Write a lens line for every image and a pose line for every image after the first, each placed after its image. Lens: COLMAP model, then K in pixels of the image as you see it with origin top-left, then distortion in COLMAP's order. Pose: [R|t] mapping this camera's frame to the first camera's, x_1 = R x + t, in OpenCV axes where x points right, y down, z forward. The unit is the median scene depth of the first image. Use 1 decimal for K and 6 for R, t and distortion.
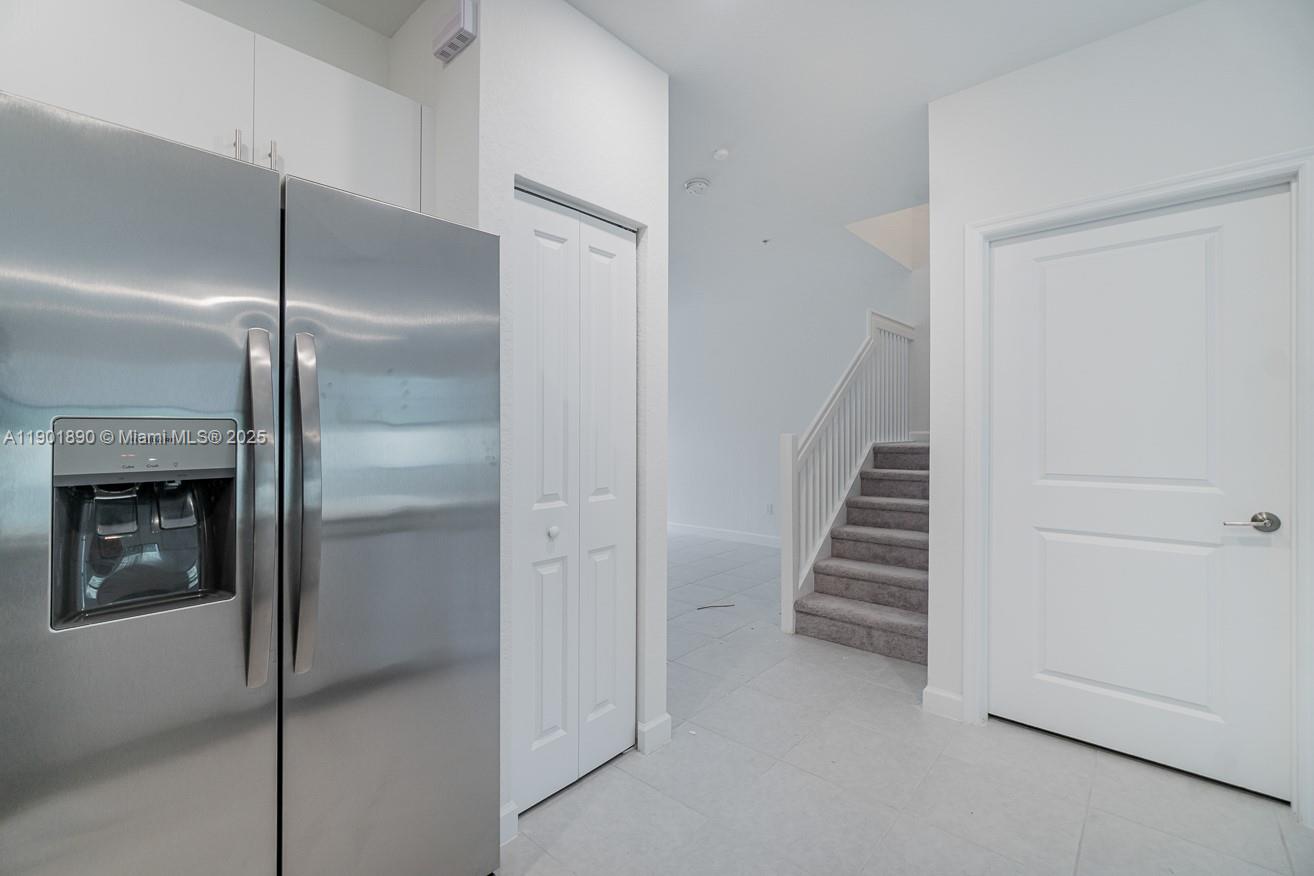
lens RADIAL K [[577.2, 0, 648.7], [0, 577.2, 430.5], [0, 0, 1]] dist [0.000580, 0.000252]
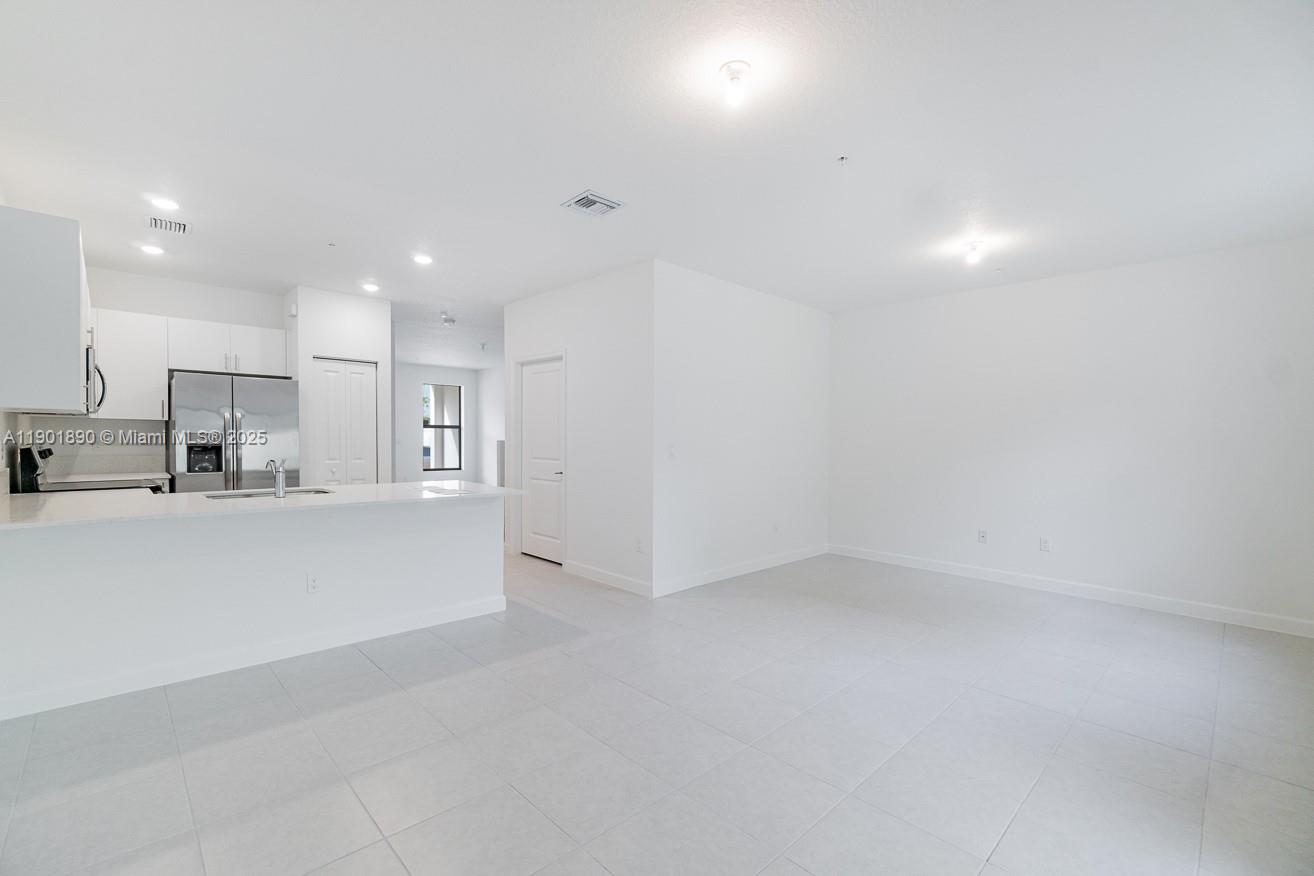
lens RADIAL K [[559.2, 0, 635.1], [0, 559.2, 460.9], [0, 0, 1]] dist [-0.000523, -0.000163]
pose [[0.997358, 0.021583, -0.069359, 1.580791], [-0.018660, 0.998921, 0.042525, -0.027222], [0.070202, -0.041118, 0.996685, -1.762625]]
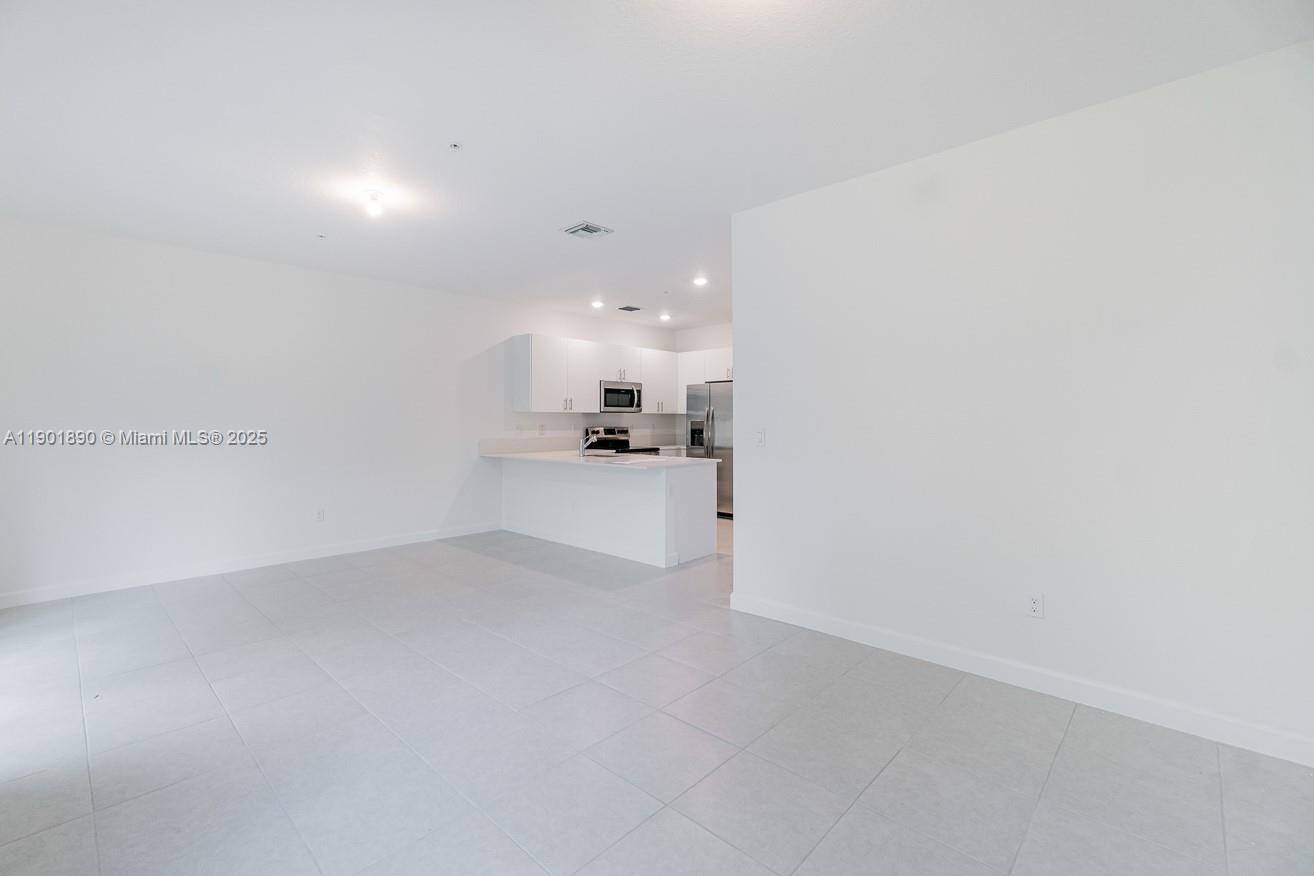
lens RADIAL K [[577.2, 0, 648.7], [0, 577.2, 430.5], [0, 0, 1]] dist [0.000580, 0.000252]
pose [[-0.028545, 0.017505, -0.999439, 3.478599], [0.001590, 0.999846, 0.017467, -0.015376], [0.999591, -0.001091, -0.028568, 0.295562]]
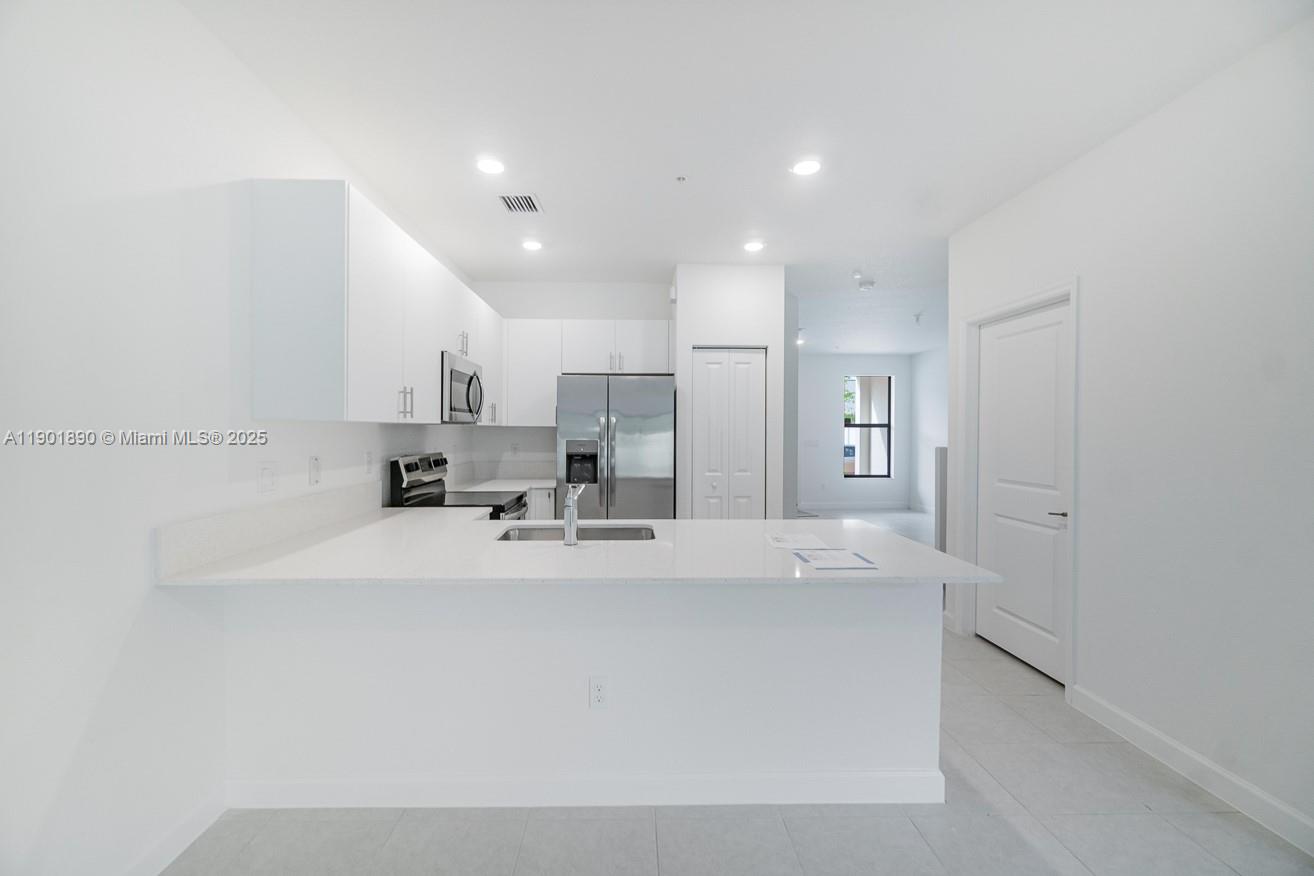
lens RADIAL K [[559.4, 0, 649.9], [0, 559.4, 441.0], [0, 0, 1]] dist [-0.000127, 0.000060]
pose [[0.703016, 0.022919, -0.710805, 1.300794], [-0.009414, 0.999693, 0.022923, -0.059942], [0.711112, -0.009424, 0.703016, -0.834286]]
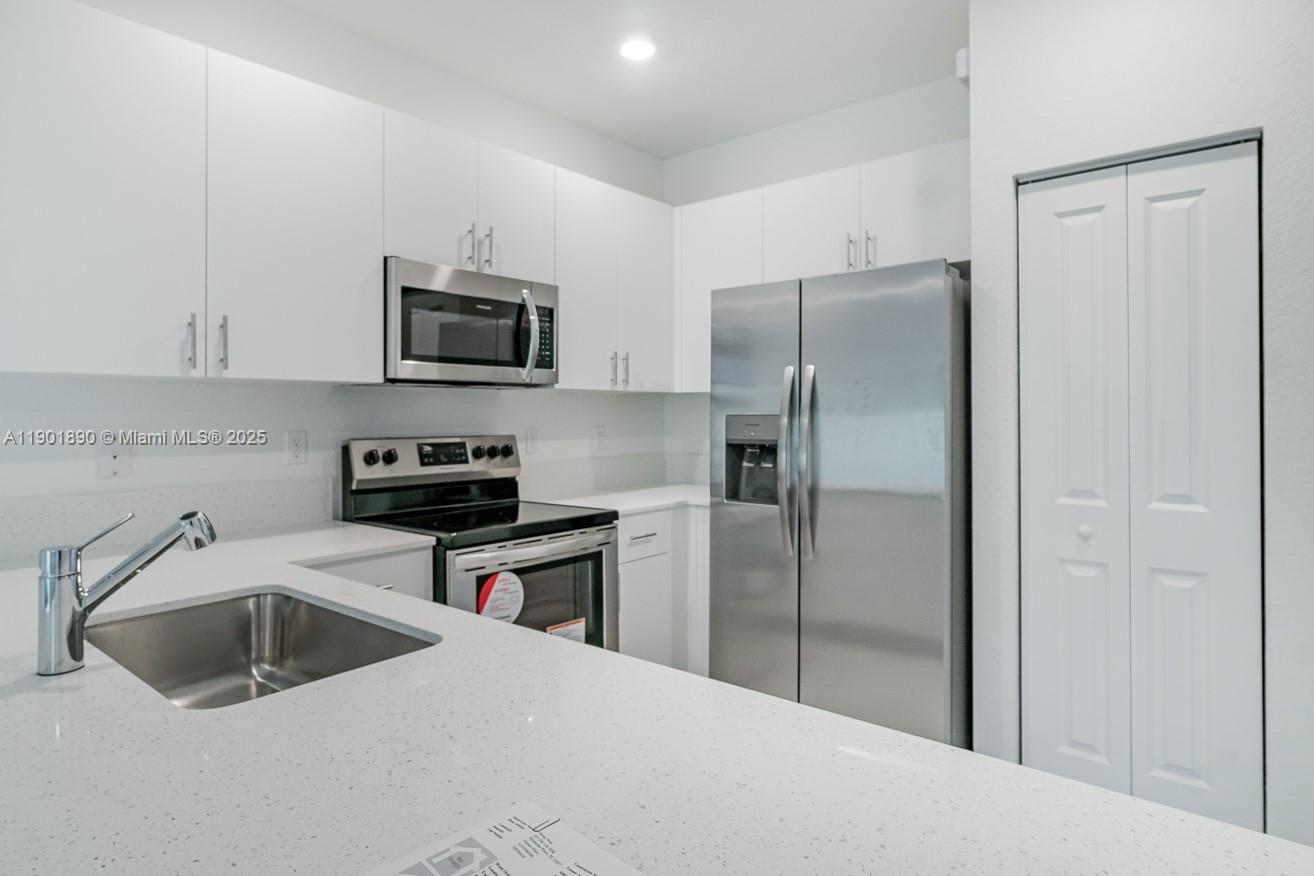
lens RADIAL K [[733.0, 0, 655.6], [0, 733.0, 416.9], [0, 0, 1]] dist [0.002447, 0.000845]
pose [[0.043968, 0.007528, -0.999005, 0.967696], [0.003950, 0.999962, 0.007710, -0.018528], [0.999025, -0.004285, 0.043937, 0.265341]]
